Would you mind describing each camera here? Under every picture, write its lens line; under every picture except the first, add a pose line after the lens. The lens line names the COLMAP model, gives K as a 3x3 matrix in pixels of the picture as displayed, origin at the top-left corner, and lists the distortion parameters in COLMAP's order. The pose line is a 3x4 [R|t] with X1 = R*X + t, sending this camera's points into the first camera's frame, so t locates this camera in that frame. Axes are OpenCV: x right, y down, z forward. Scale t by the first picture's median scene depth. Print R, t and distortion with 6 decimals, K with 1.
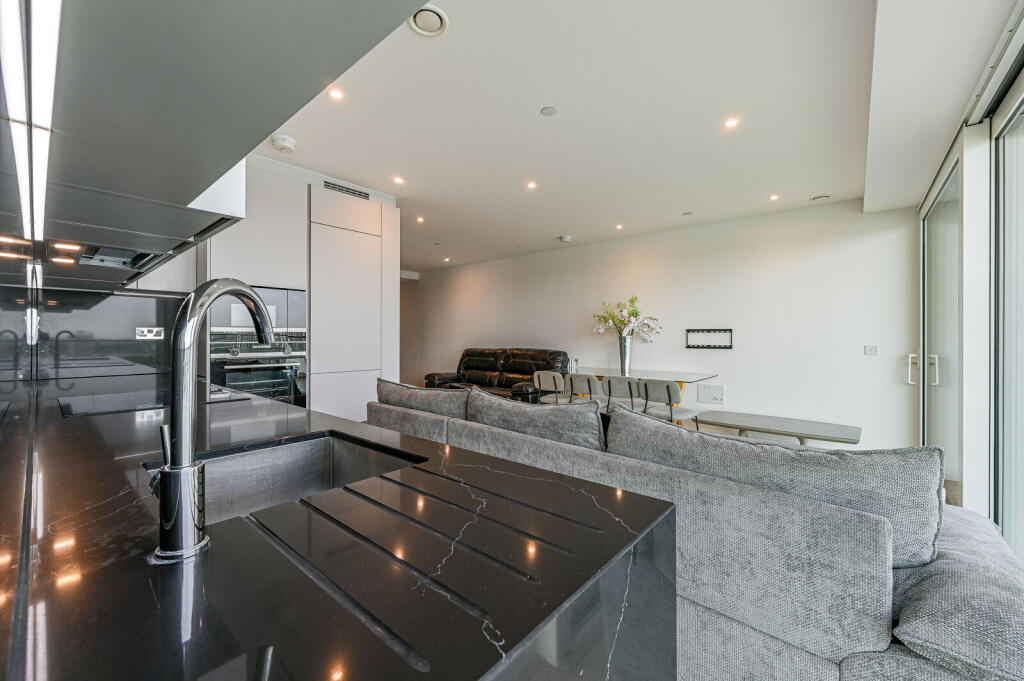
lens RADIAL K [[392.3, 0, 512.0], [0, 392.3, 340.5], [0, 0, 1]] dist [-0.000655, -0.000034]
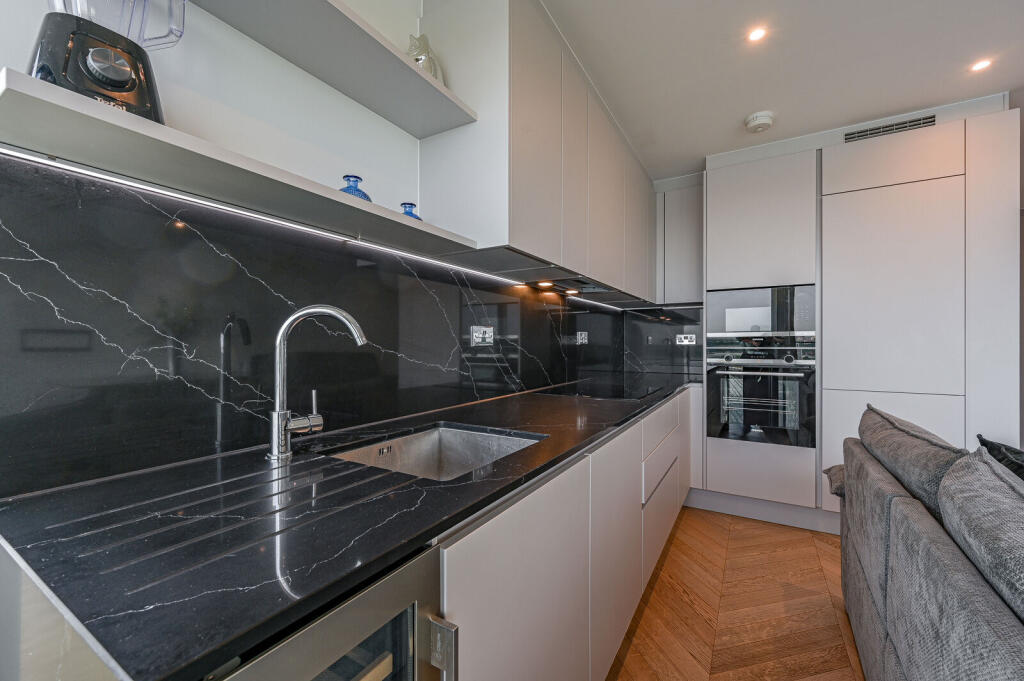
lens RADIAL K [[415.6, 0, 512.0], [0, 415.6, 340.5], [0, 0, 1]] dist [0.000499, 0.000006]
pose [[0.150688, -0.007272, -0.988555, 0.241407], [-0.007598, 0.999935, -0.008514, -0.000393], [0.988552, 0.008794, 0.150623, 0.292659]]
